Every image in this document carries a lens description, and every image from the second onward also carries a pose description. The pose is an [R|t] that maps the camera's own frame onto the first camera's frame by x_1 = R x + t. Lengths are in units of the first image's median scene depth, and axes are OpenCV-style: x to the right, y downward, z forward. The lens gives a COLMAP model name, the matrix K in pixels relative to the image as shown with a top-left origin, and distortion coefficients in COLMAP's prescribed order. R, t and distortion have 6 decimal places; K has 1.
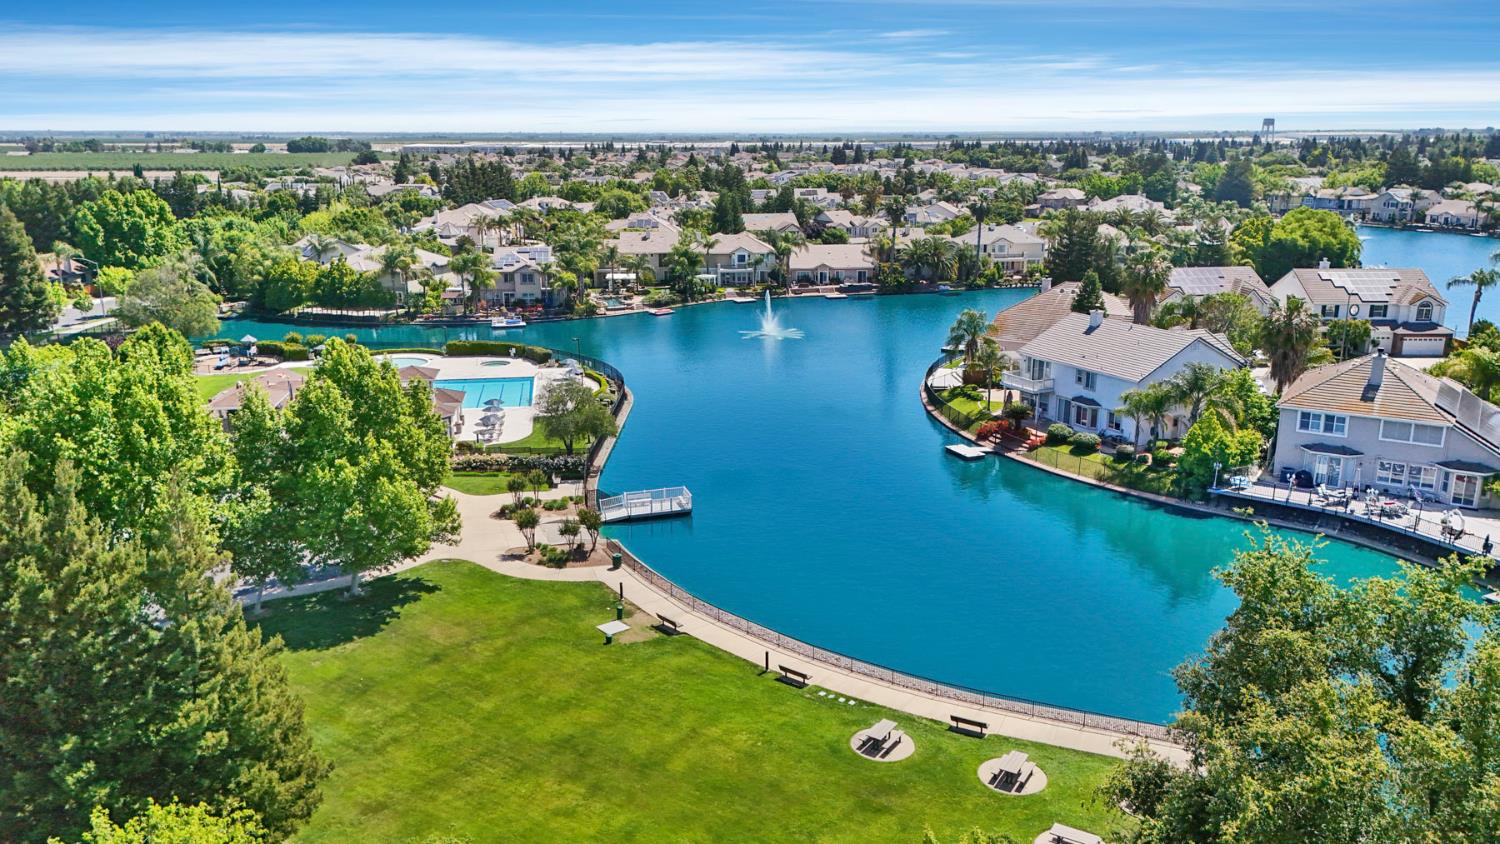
lens RADIAL K [[1154.7, 0, 752.9], [0, 1154.7, 421.7], [0, 0, 1]] dist [0.055419, -0.041628]
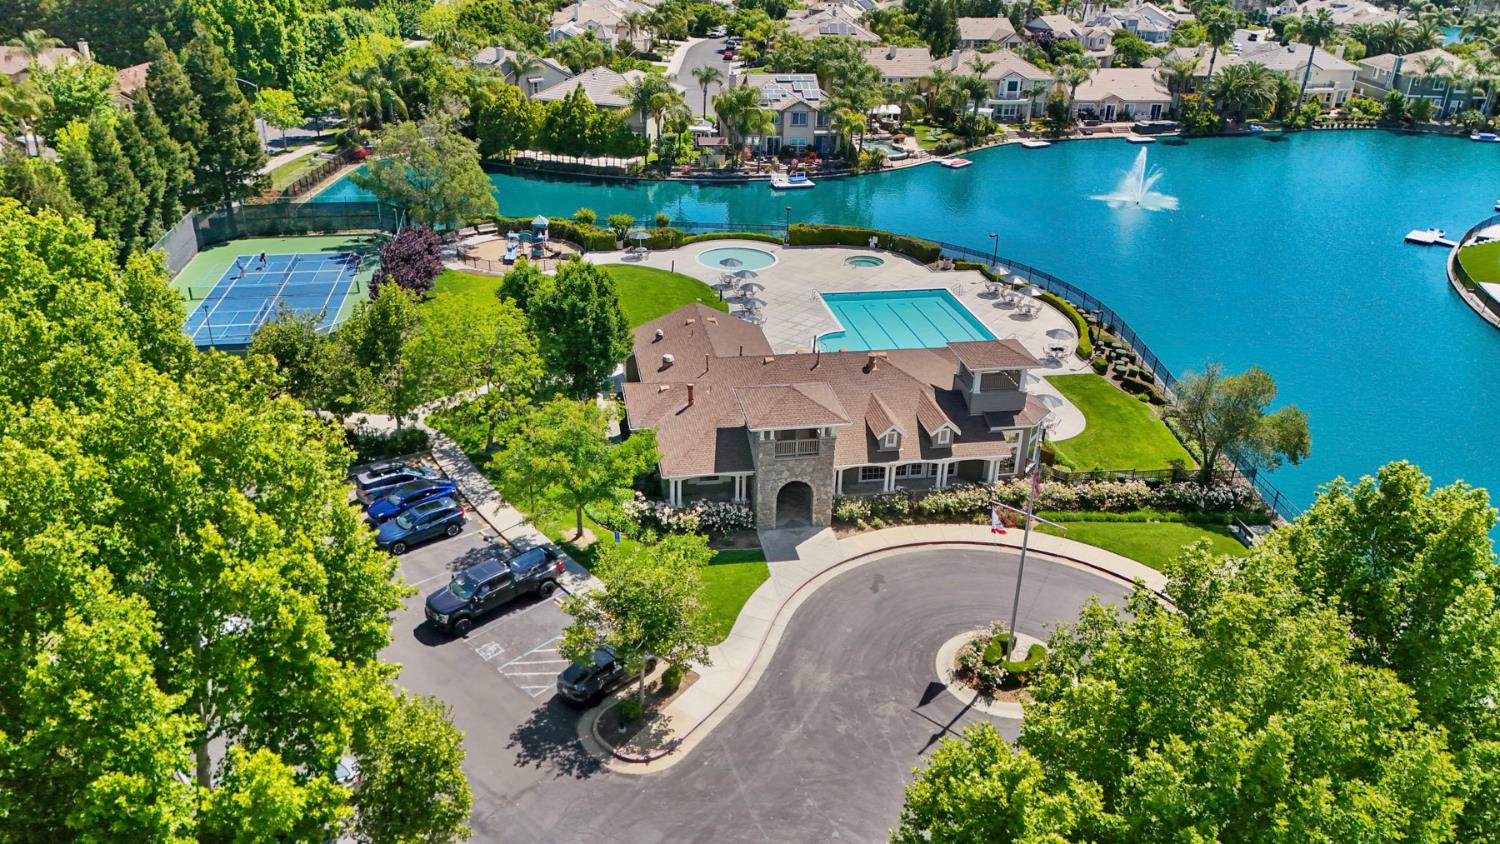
lens RADIAL K [[1154.7, 0, 746.6], [0, 1154.7, 424.3], [0, 0, 1]] dist [0.055419, -0.041628]
pose [[0.999544, 0.018607, 0.023788, -0.245225], [-0.022747, 0.981961, 0.187713, -0.066526], [-0.019866, -0.188168, 0.981936, 0.184532]]
